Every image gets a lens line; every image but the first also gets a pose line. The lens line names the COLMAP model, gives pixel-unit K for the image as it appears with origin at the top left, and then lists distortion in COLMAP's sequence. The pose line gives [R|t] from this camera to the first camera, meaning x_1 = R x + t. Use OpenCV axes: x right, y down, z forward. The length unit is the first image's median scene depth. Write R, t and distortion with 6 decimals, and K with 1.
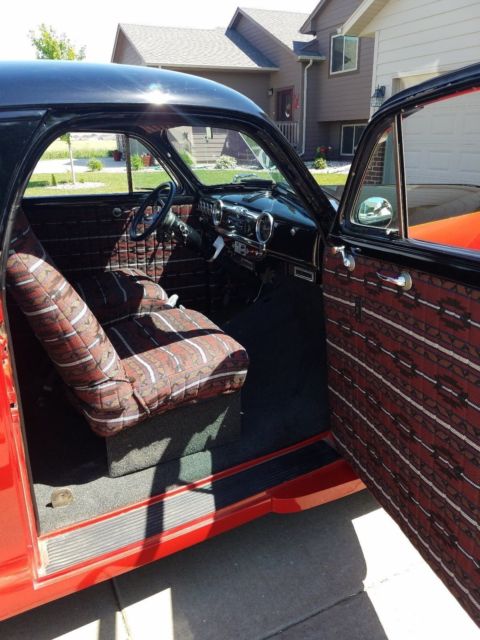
lens RADIAL K [[515.4, 0, 239.2], [0, 515.4, 318.3], [0, 0, 1]] dist [-0.015116, -0.014420]
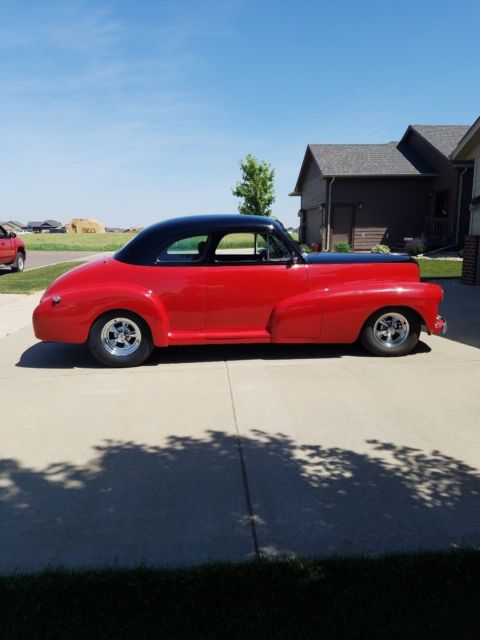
lens RADIAL K [[515.4, 0, 238.8], [0, 515.4, 320.9], [0, 0, 1]] dist [-0.015116, -0.014420]
pose [[0.934028, 0.067705, -0.350725, 0.087294], [-0.122697, 0.982941, -0.137009, 0.061157], [0.335466, 0.171003, 0.926402, -0.188487]]
